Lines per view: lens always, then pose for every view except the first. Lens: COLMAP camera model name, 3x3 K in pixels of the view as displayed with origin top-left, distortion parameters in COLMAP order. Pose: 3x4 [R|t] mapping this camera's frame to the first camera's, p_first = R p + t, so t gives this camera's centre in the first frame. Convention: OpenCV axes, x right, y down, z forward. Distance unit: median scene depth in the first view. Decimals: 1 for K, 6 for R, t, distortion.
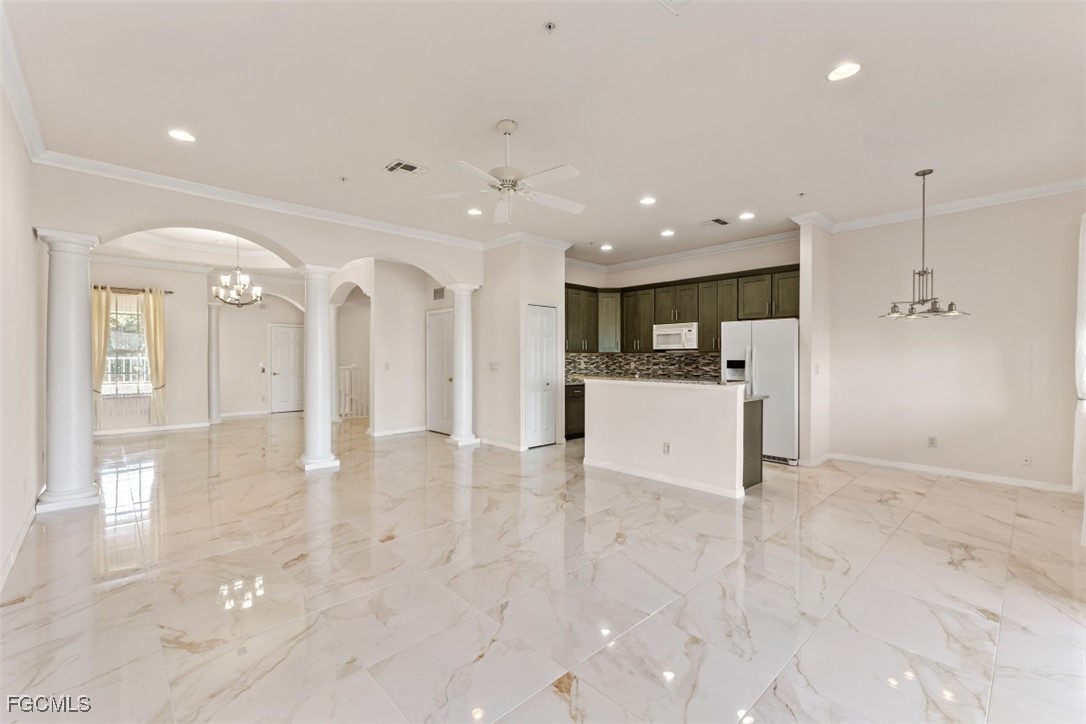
lens RADIAL K [[460.1, 0, 553.7], [0, 460.1, 354.0], [0, 0, 1]] dist [0.001020, 0.000110]
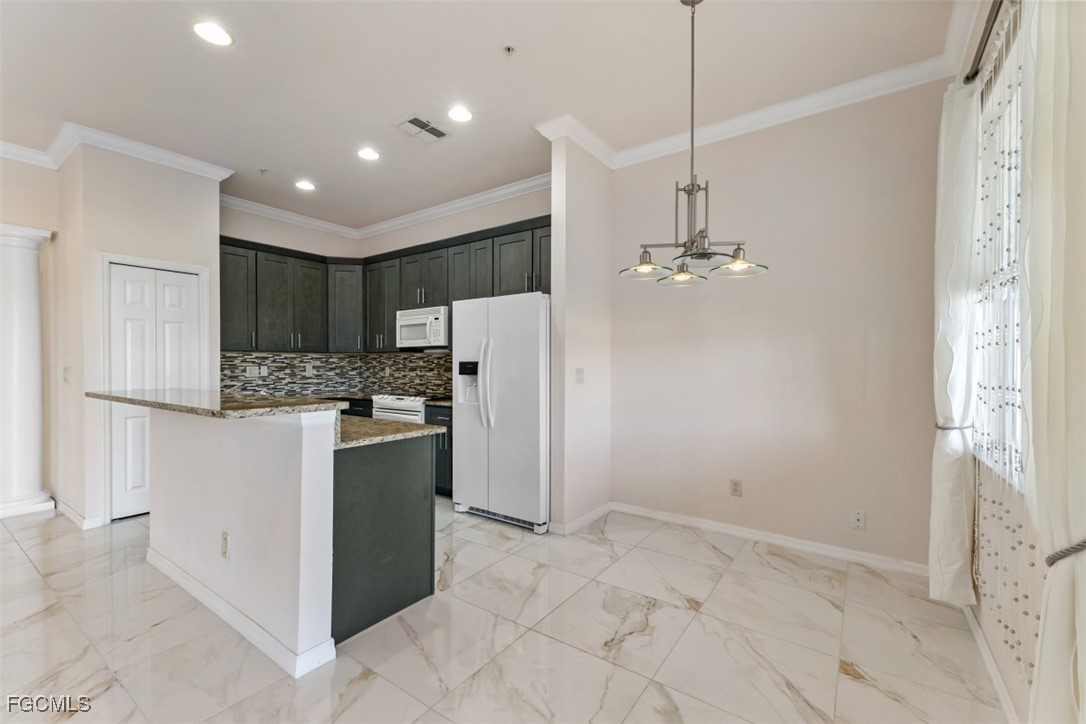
lens RADIAL K [[449.4, 0, 561.5], [0, 449.4, 362.8], [0, 0, 1]] dist [-0.001080, -0.000024]
pose [[0.977589, -0.001436, 0.210517, 0.328847], [0.000654, 0.999993, 0.003783, 0.010676], [-0.210521, -0.003561, 0.977583, 0.319650]]
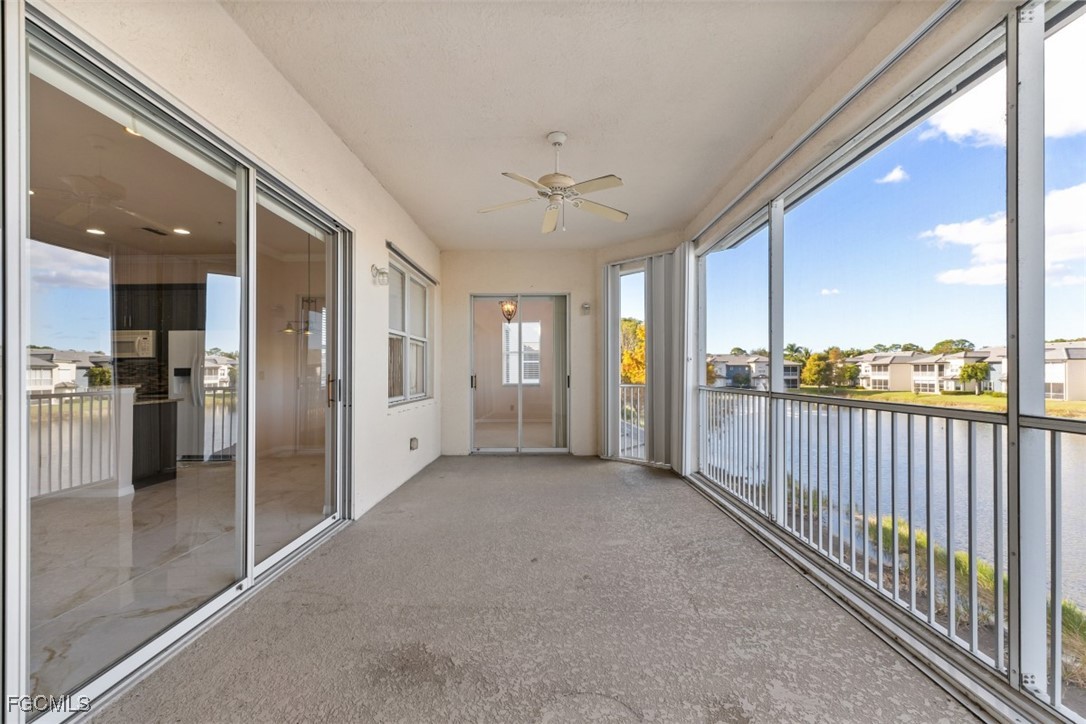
lens RADIAL K [[450.9, 0, 543.1], [0, 450.9, 374.3], [0, 0, 1]] dist [-0.000082, 0.000118]
pose [[0.700611, -0.003128, 0.713537, 0.202625], [0.000139, 0.999991, 0.004247, 0.019554], [-0.713544, -0.002876, 0.700605, -0.242942]]
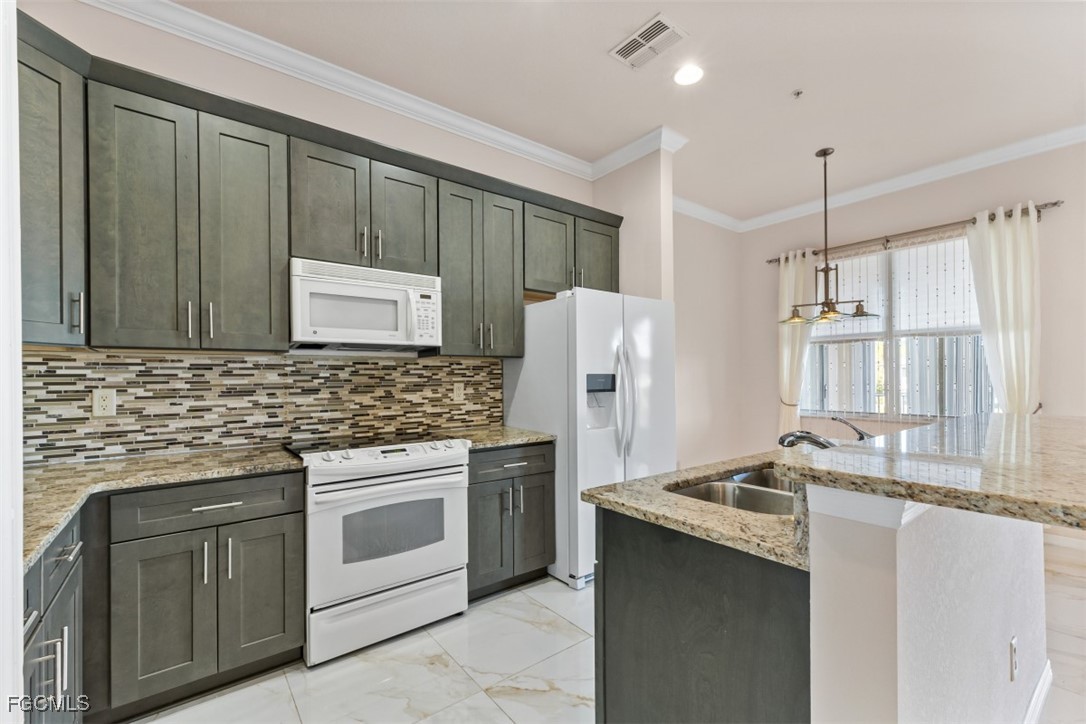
lens RADIAL K [[458.9, 0, 544.0], [0, 458.9, 371.5], [0, 0, 1]] dist [0.003375, 0.000520]
pose [[0.095790, 0.009213, 0.995359, -0.060172], [0.001057, 0.999956, -0.009357, 0.012658], [-0.995401, 0.001948, 0.095776, 0.852713]]
